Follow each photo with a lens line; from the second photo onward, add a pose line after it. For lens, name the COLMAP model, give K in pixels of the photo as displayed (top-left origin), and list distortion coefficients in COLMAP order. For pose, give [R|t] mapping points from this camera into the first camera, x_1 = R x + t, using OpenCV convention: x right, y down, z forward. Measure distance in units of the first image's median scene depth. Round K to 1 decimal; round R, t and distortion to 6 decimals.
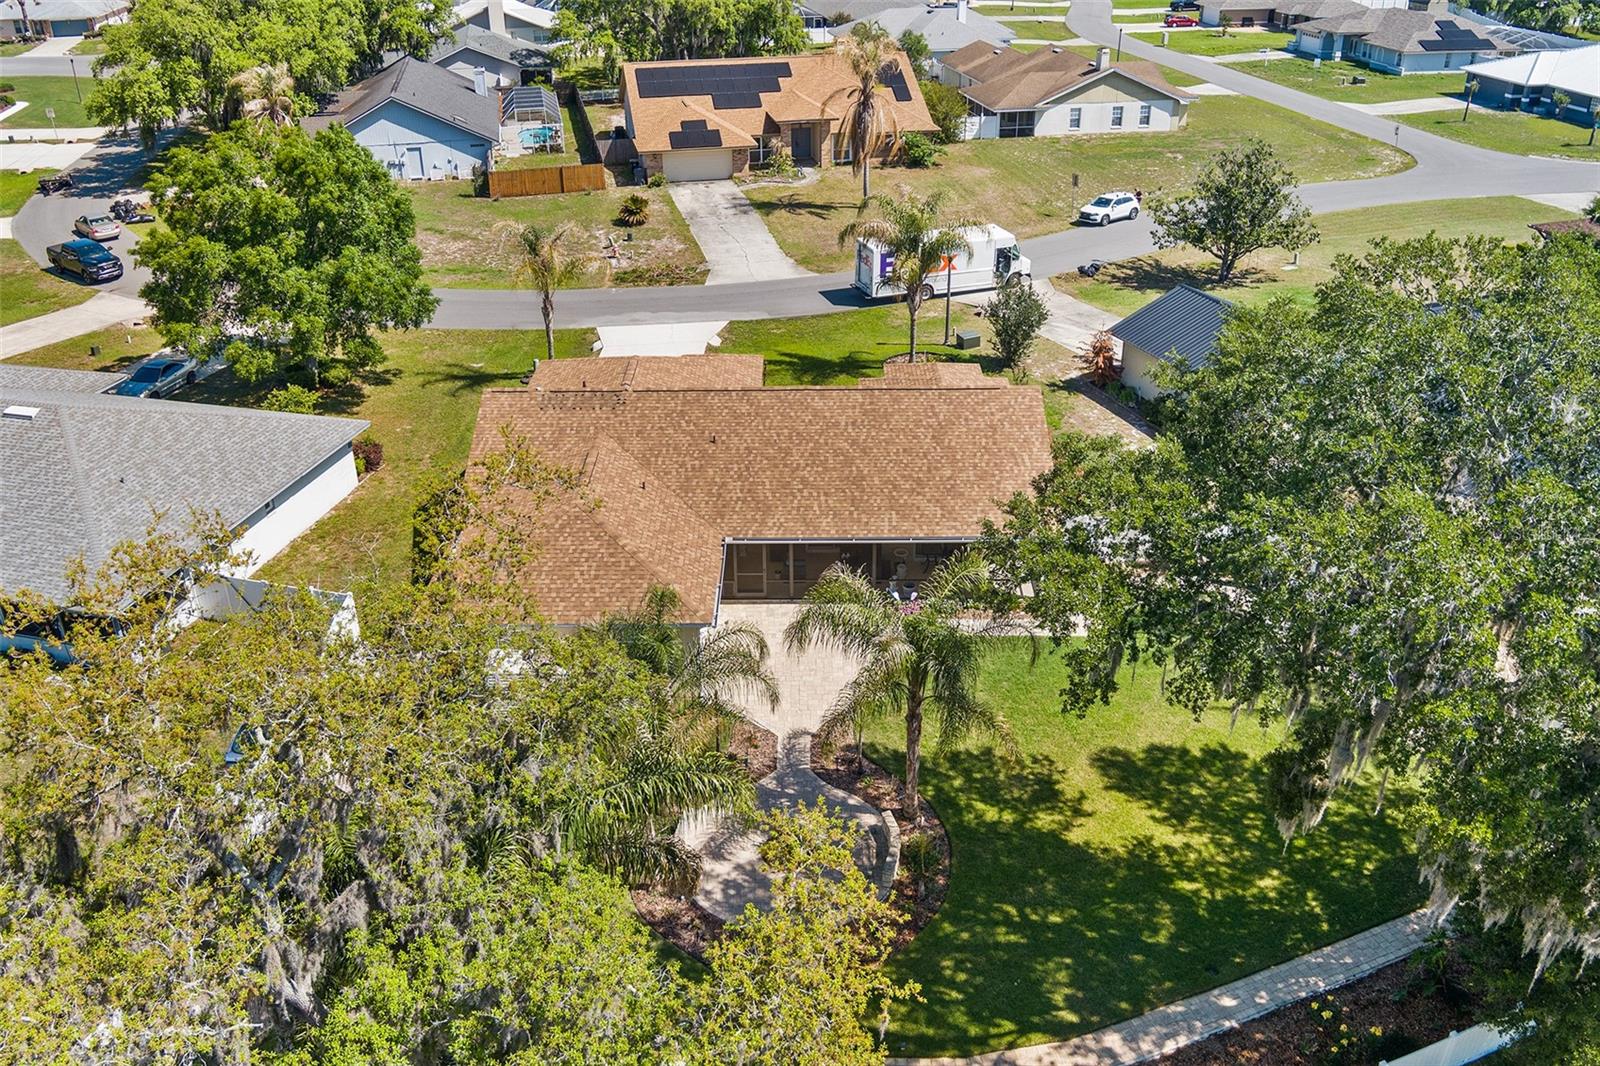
lens RADIAL K [[1303.9, 0, 800.0], [0, 1303.9, 533.0], [0, 0, 1]] dist [-0.058137, 0.007142]
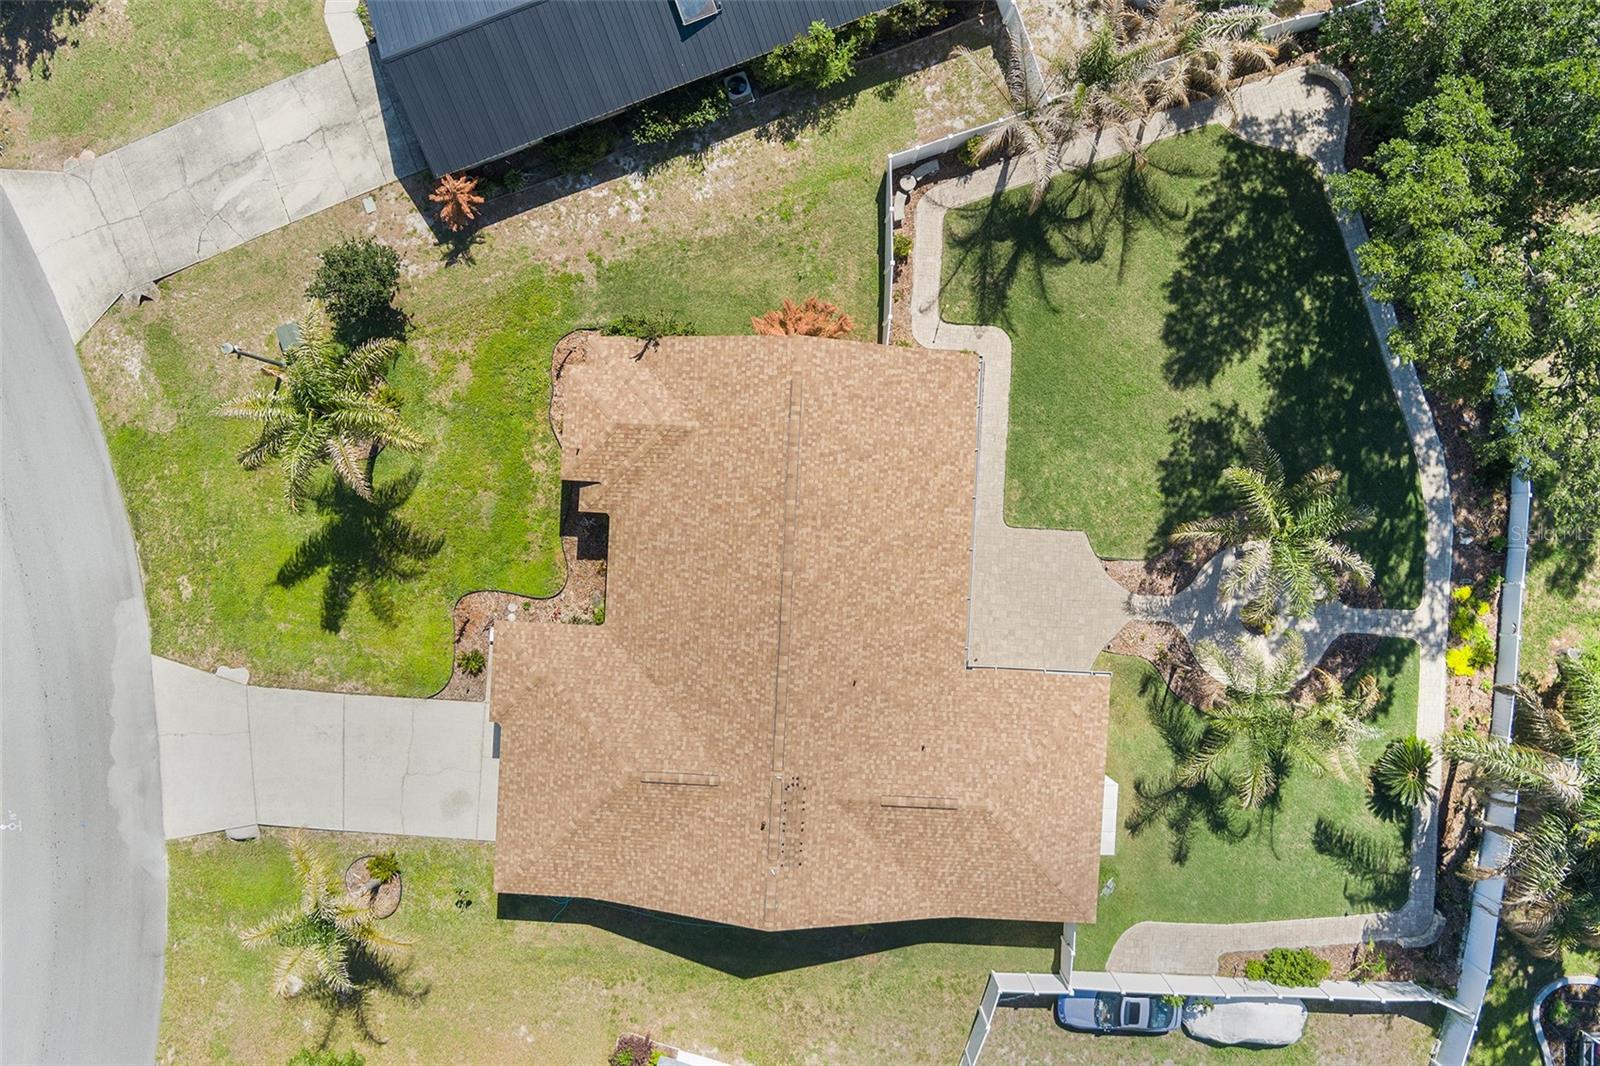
lens RADIAL K [[1303.9, 0, 800.0], [0, 1303.9, 533.0], [0, 0, 1]] dist [-0.058137, 0.007142]
pose [[0.053845, -0.998542, -0.003884, 0.036748], [0.511801, 0.024258, 0.858761, -0.719003], [-0.857415, -0.048228, 0.512361, 0.392613]]
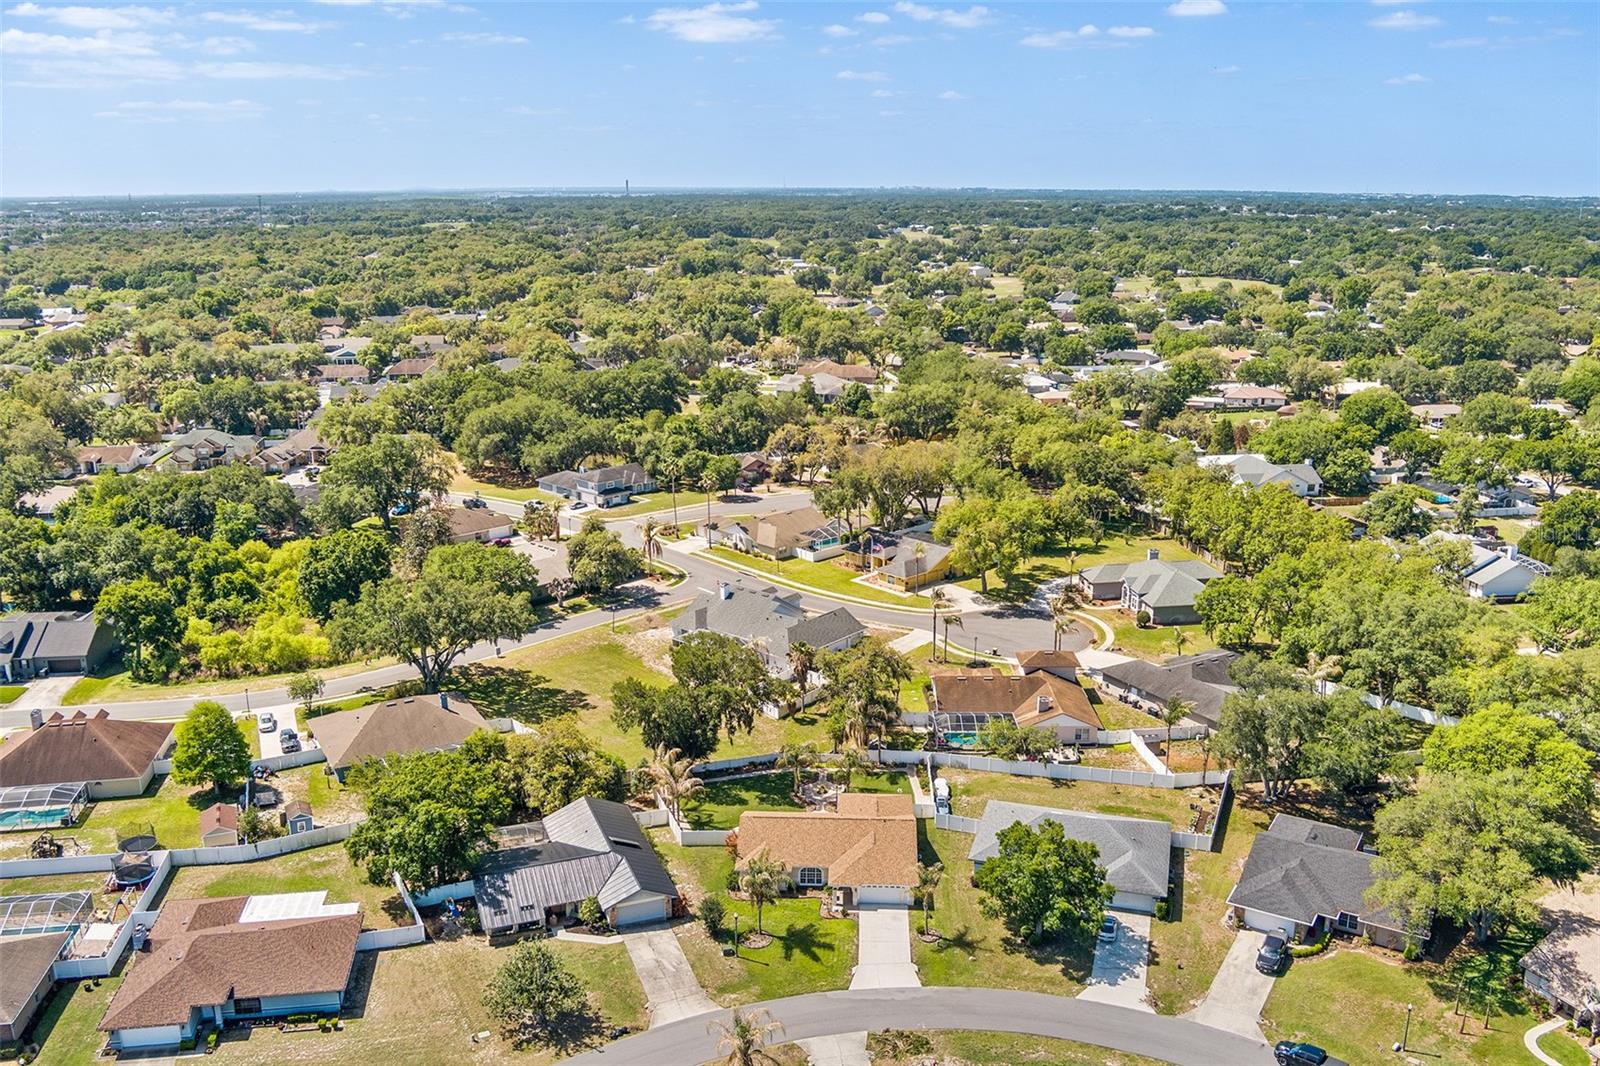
lens RADIAL K [[1303.9, 0, 800.0], [0, 1303.9, 533.0], [0, 0, 1]] dist [-0.058137, 0.007142]
pose [[-0.998968, -0.011066, 0.044048, -0.076374], [0.022774, 0.717061, 0.696638, -2.265226], [-0.039294, 0.696922, -0.716069, 2.219765]]
